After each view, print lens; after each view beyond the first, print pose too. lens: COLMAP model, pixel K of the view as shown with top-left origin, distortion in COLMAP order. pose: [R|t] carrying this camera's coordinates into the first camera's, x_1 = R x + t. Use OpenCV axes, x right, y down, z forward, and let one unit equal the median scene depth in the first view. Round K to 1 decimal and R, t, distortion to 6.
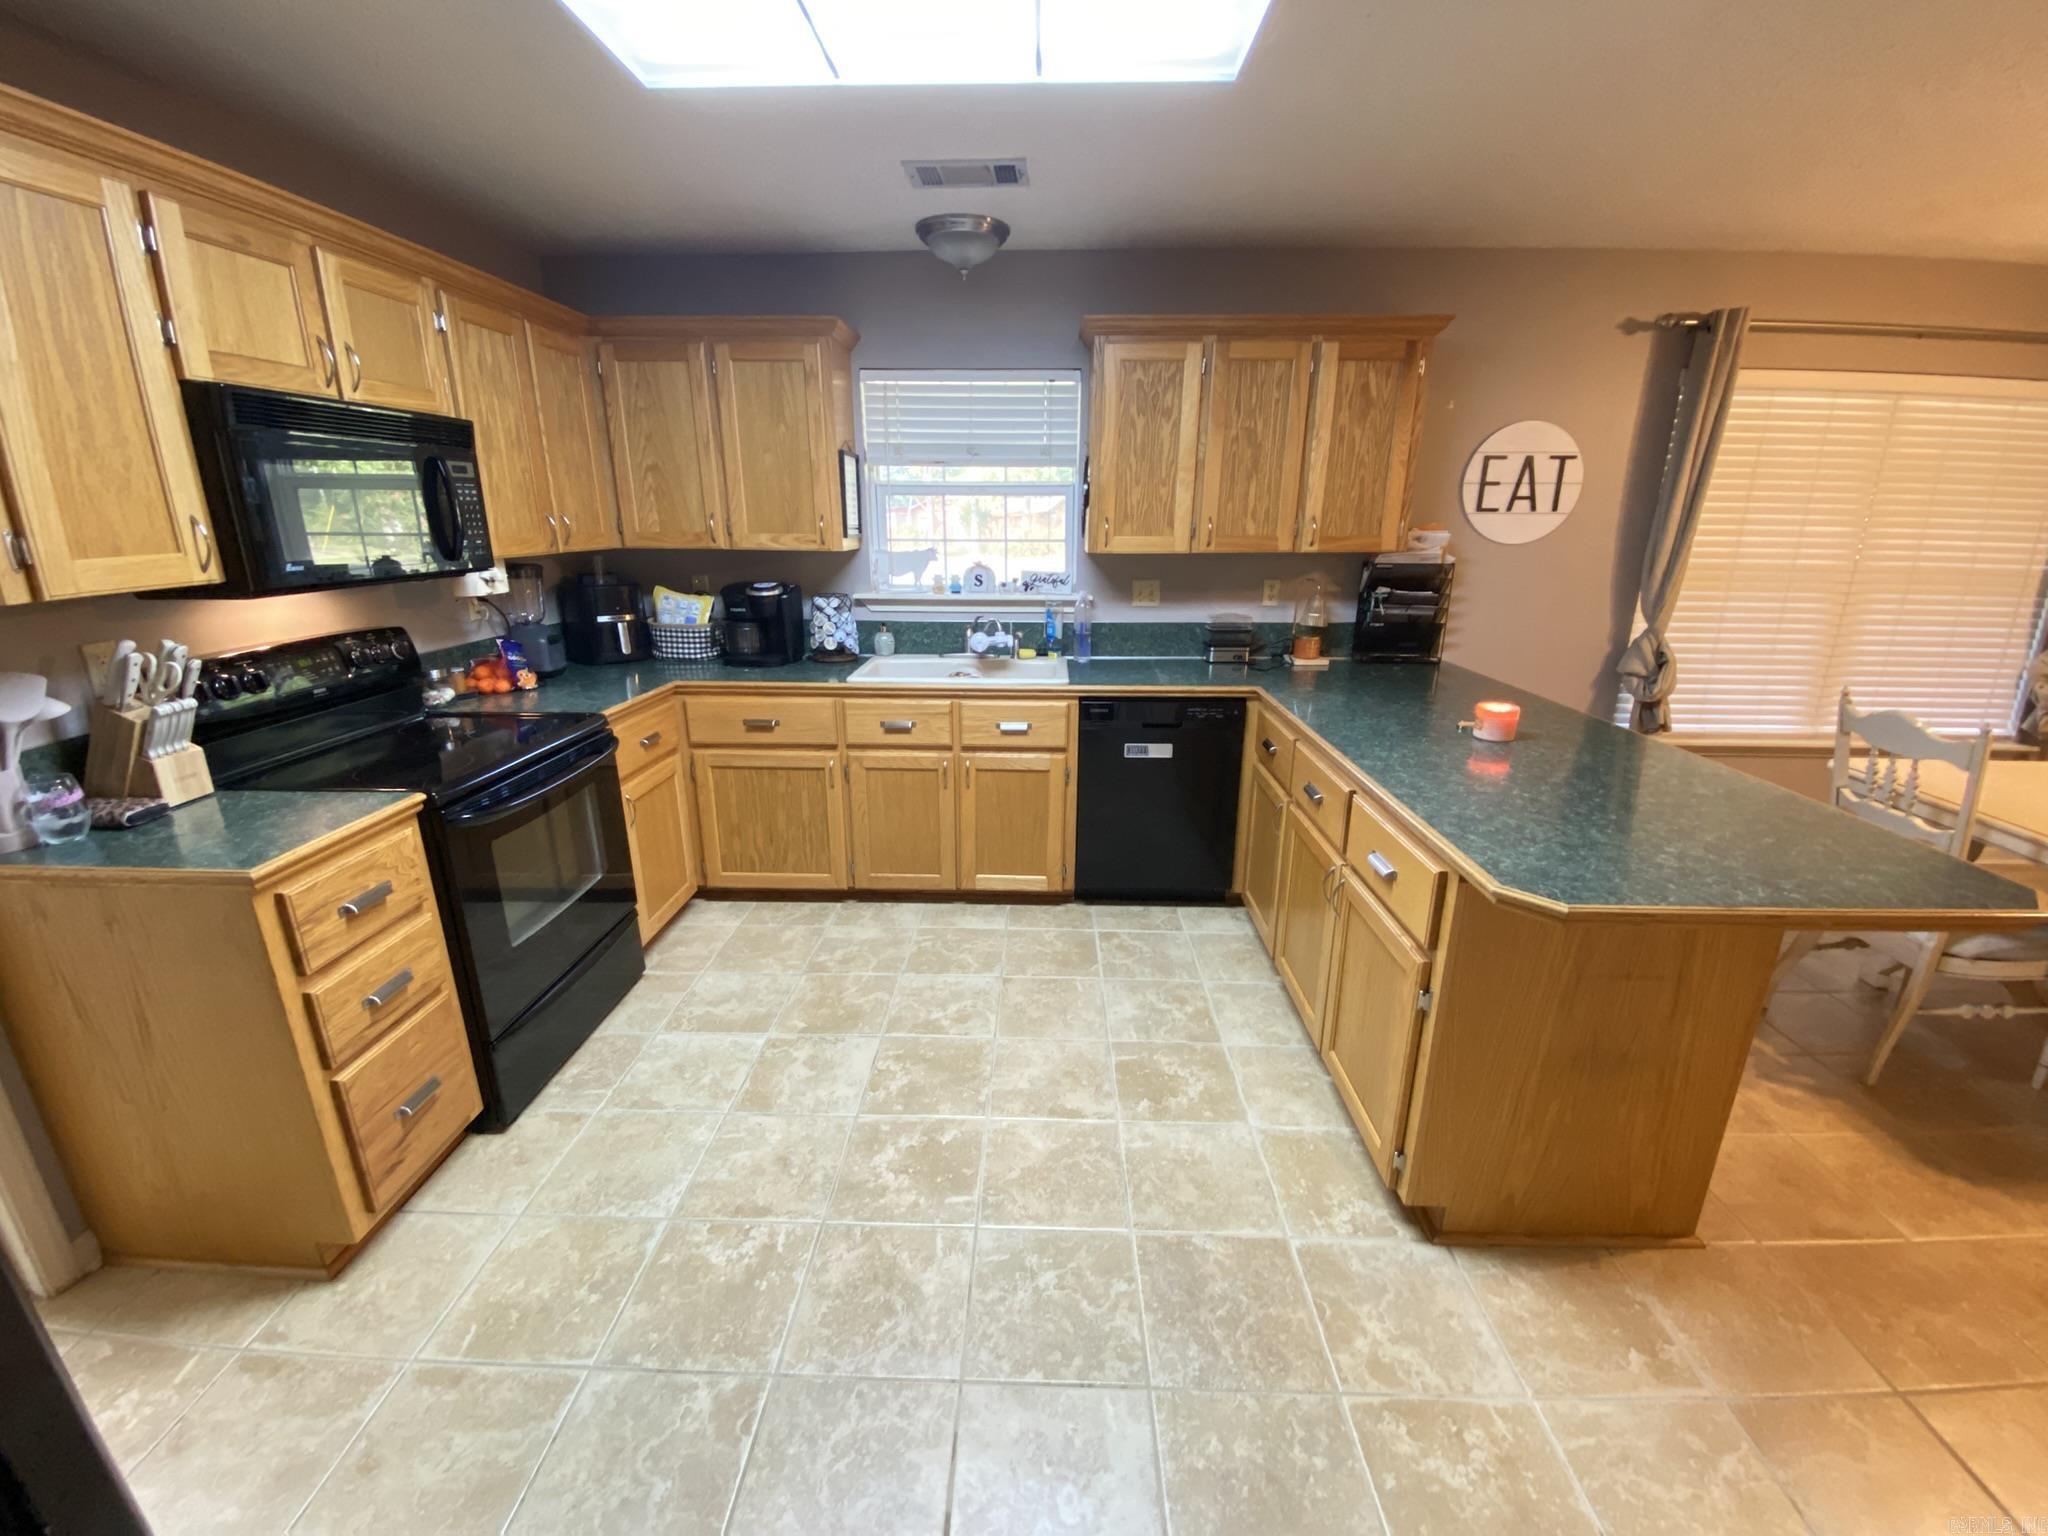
lens RADIAL K [[834.4, 0, 1011.6], [0, 834.4, 767.2], [0, 0, 1]] dist [0.006269, -0.015557]
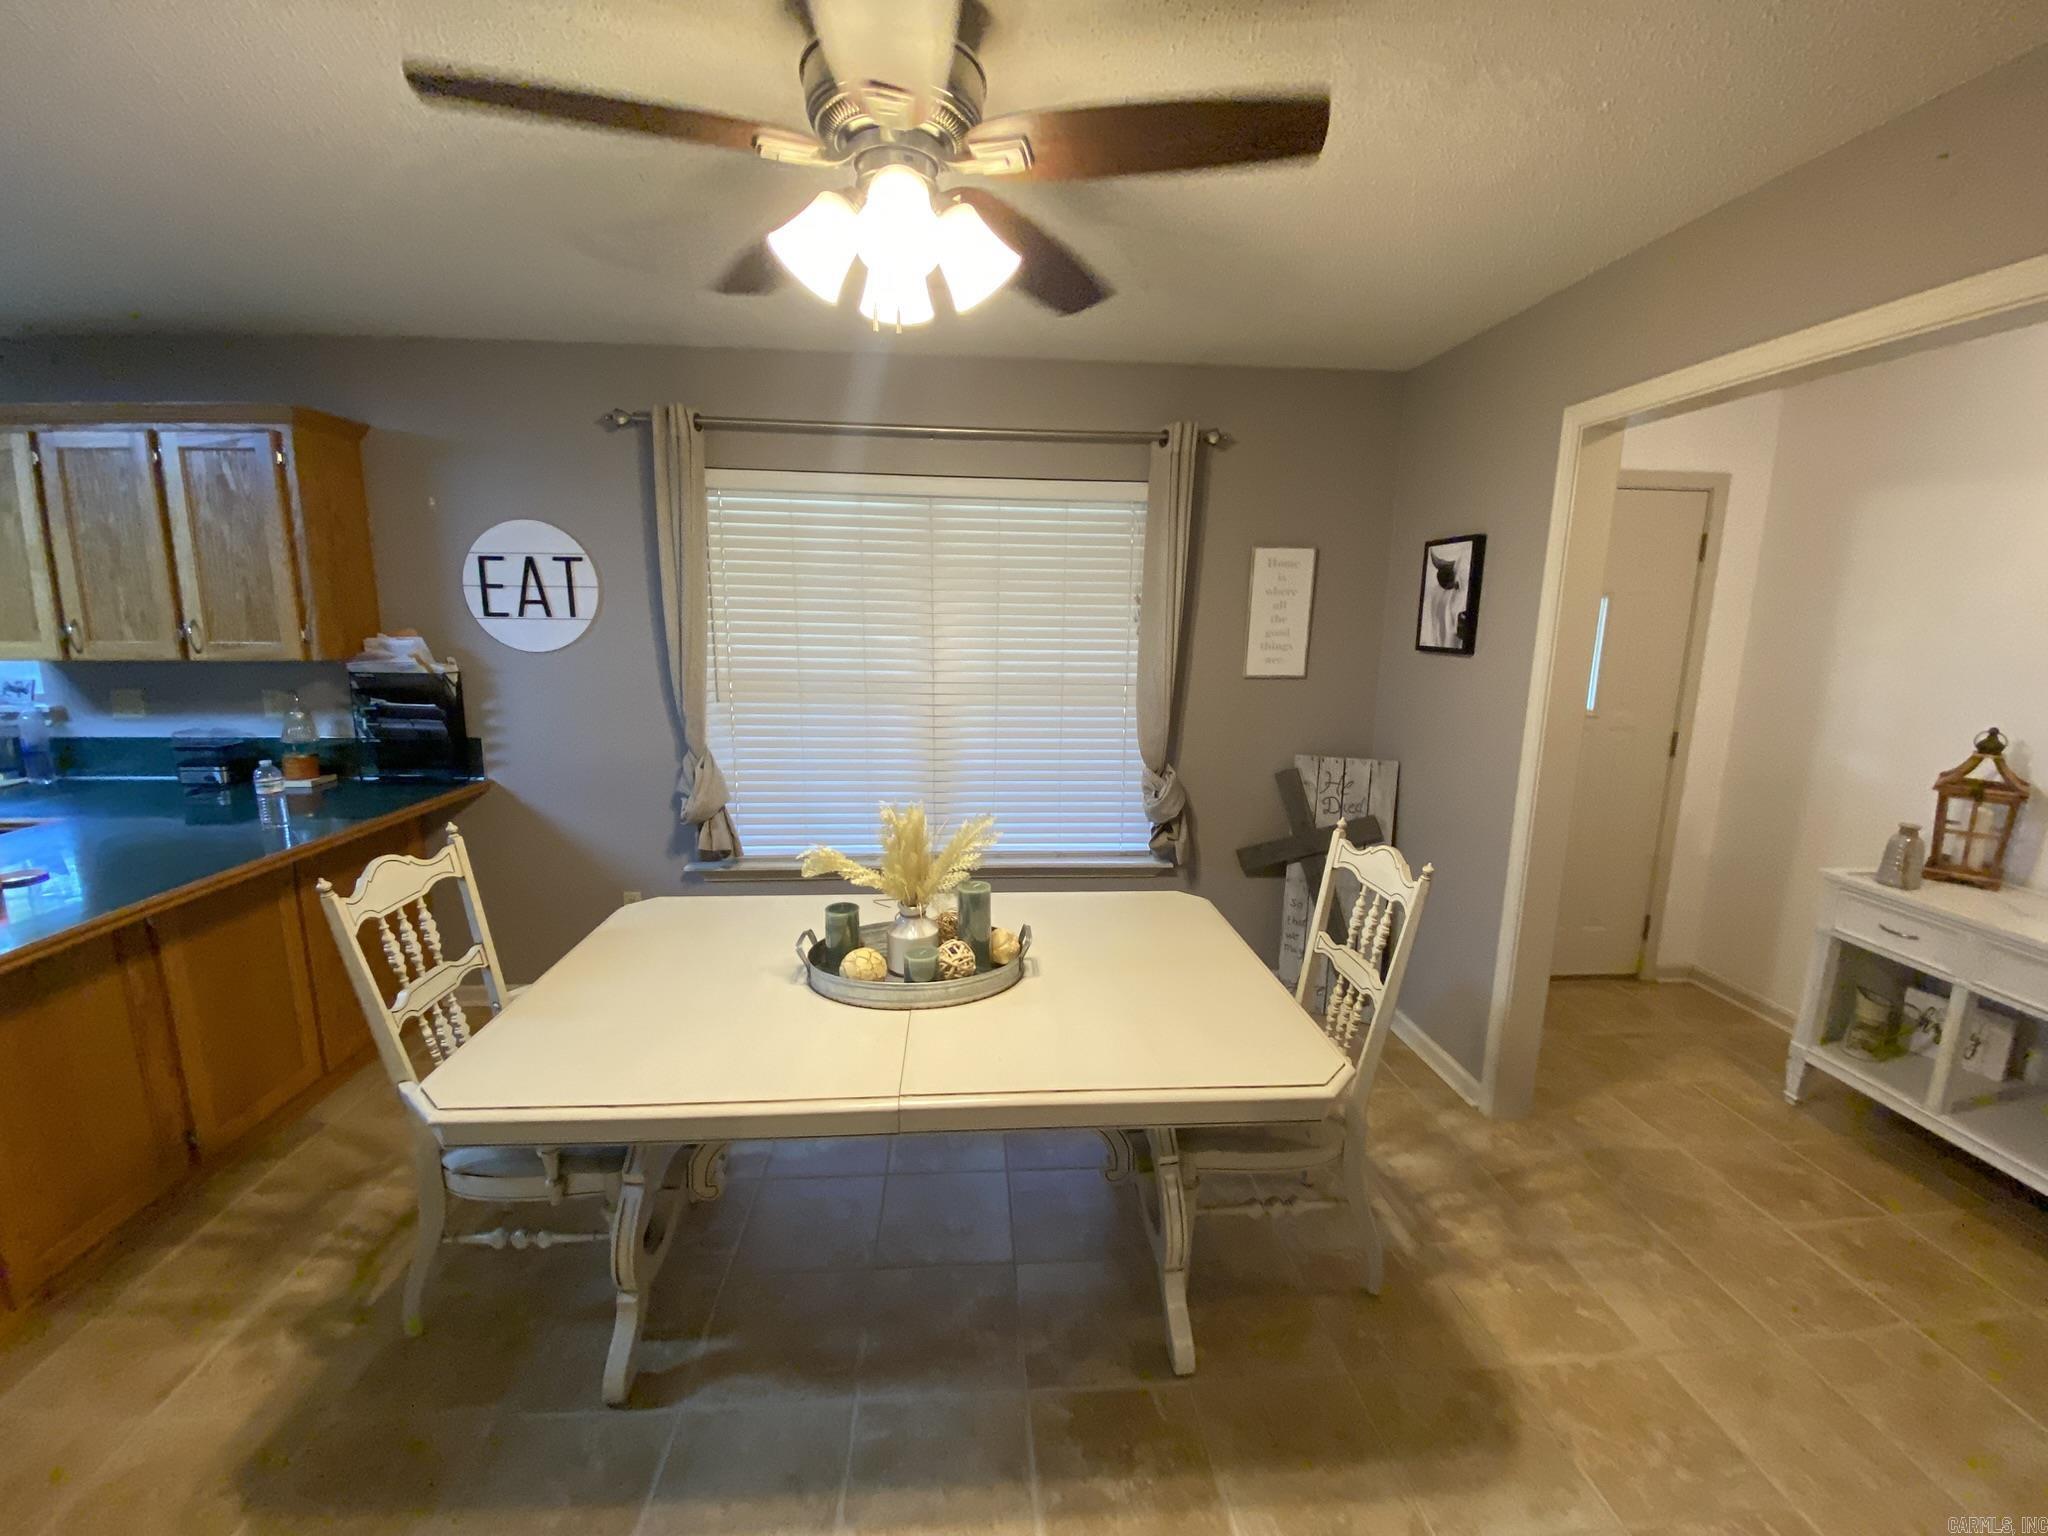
lens RADIAL K [[834.4, 0, 1028.3], [0, 834.4, 762.6], [0, 0, 1]] dist [0.006269, -0.015557]
pose [[0.991279, -0.004396, 0.131708, 1.027846], [0.019364, 0.993454, -0.112578, -0.037358], [-0.130351, 0.114147, 0.984875, 0.057439]]
